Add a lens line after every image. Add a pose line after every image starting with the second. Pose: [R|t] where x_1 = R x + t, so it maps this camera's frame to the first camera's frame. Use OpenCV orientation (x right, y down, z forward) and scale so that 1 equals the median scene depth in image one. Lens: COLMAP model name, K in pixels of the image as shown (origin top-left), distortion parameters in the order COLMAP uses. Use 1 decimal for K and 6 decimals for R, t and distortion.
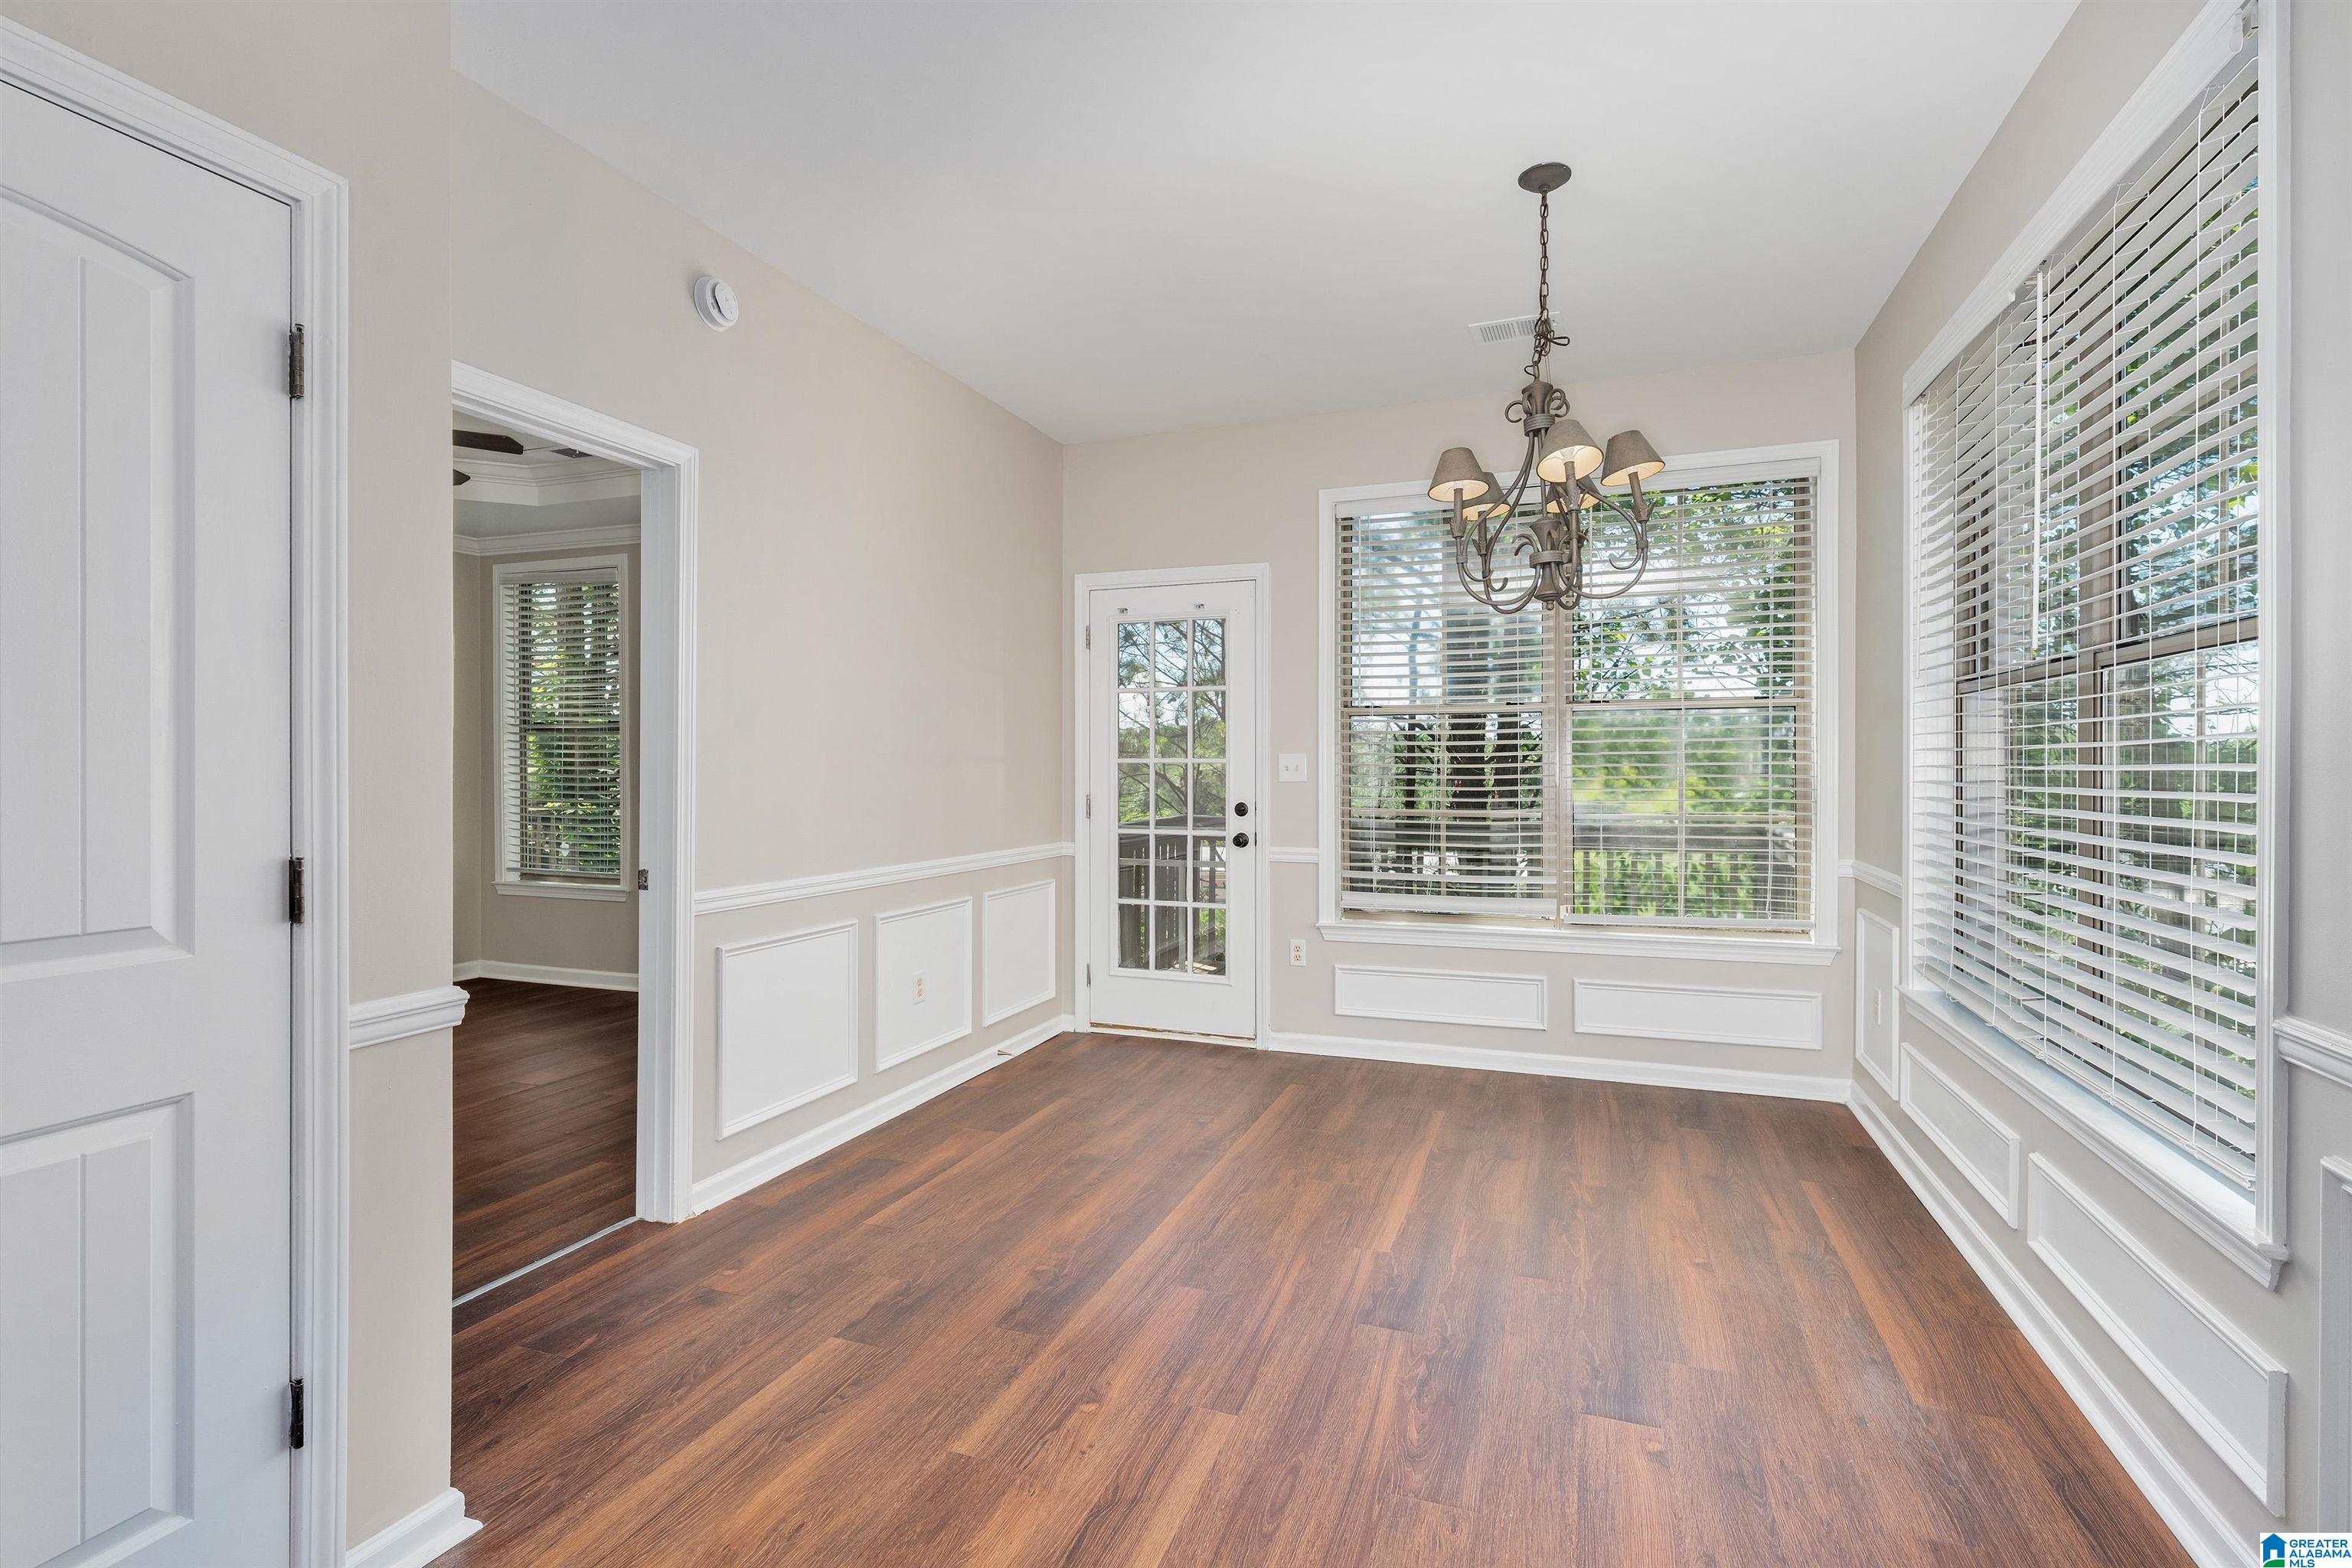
lens RADIAL K [[1088.9, 0, 1175.7], [0, 1088.9, 777.7], [0, 0, 1]] dist [0.006679, 0.000377]
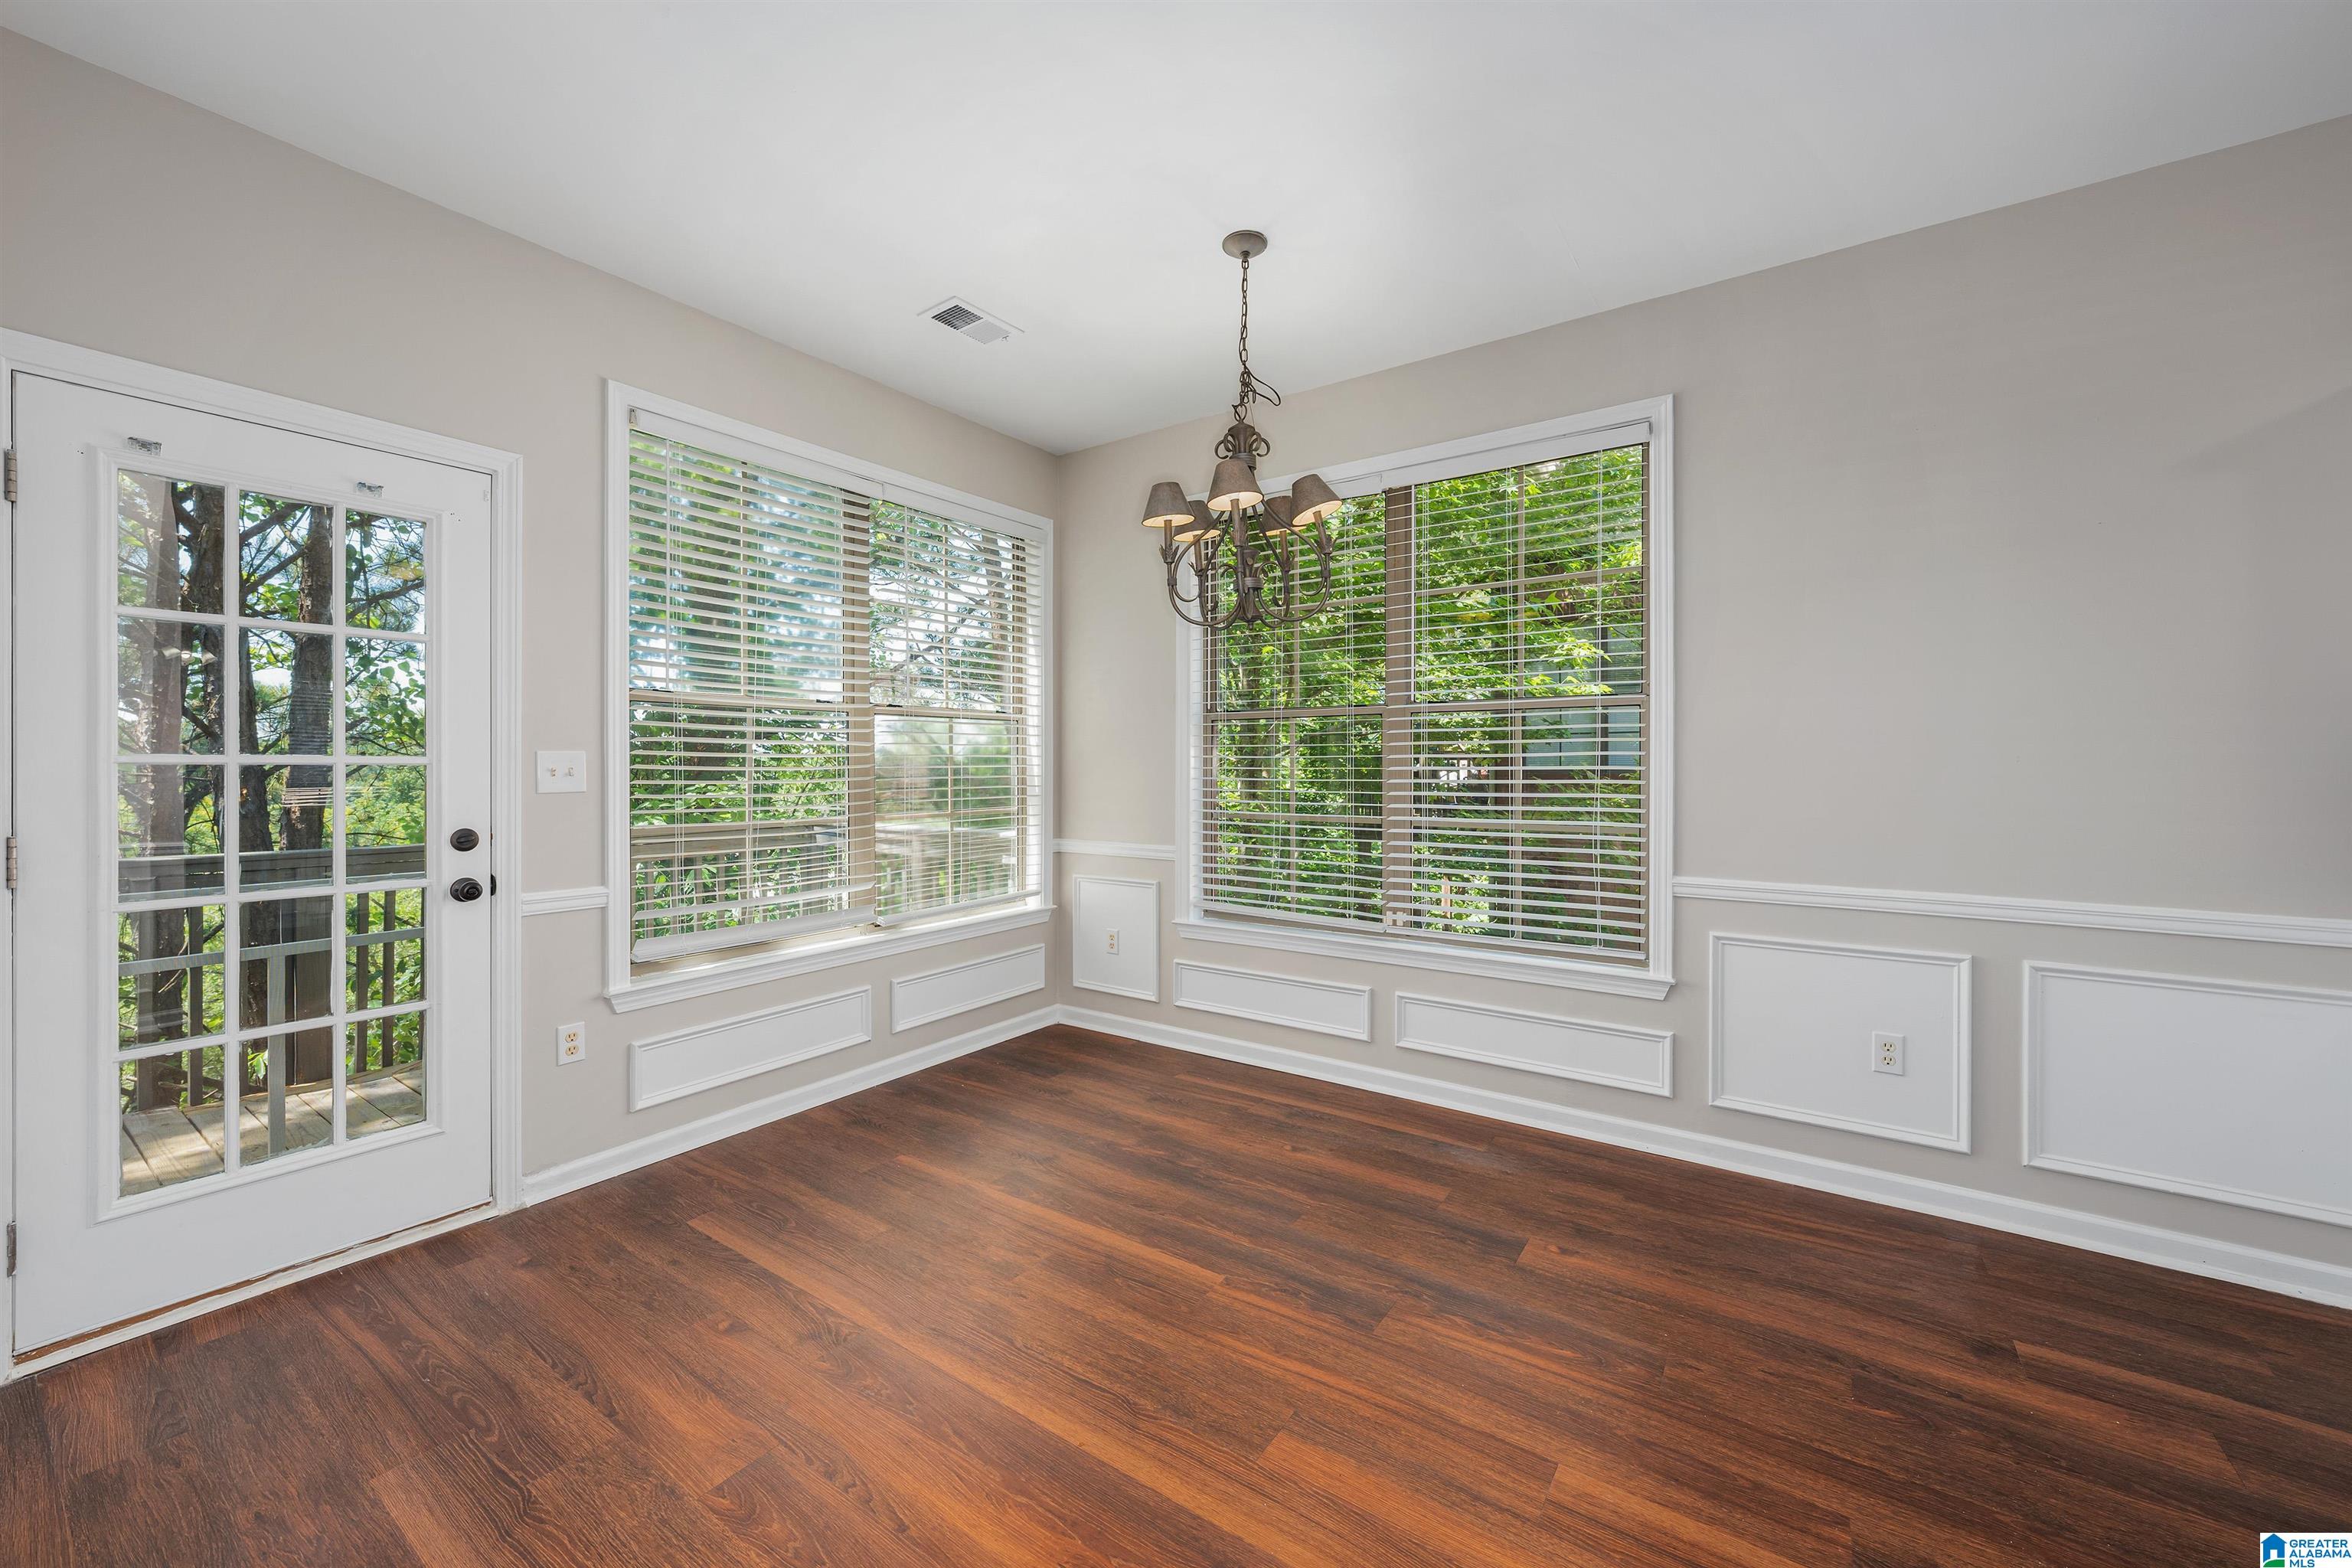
lens RADIAL K [[900.4, 0, 1174.7], [0, 900.4, 771.9], [0, 0, 1]] dist [-0.000781, 0.000110]
pose [[0.248068, -0.007325, 0.968715, -0.401336], [0.011468, 0.999924, 0.004624, -0.008567], [-0.968675, 0.009962, 0.248133, 0.584683]]
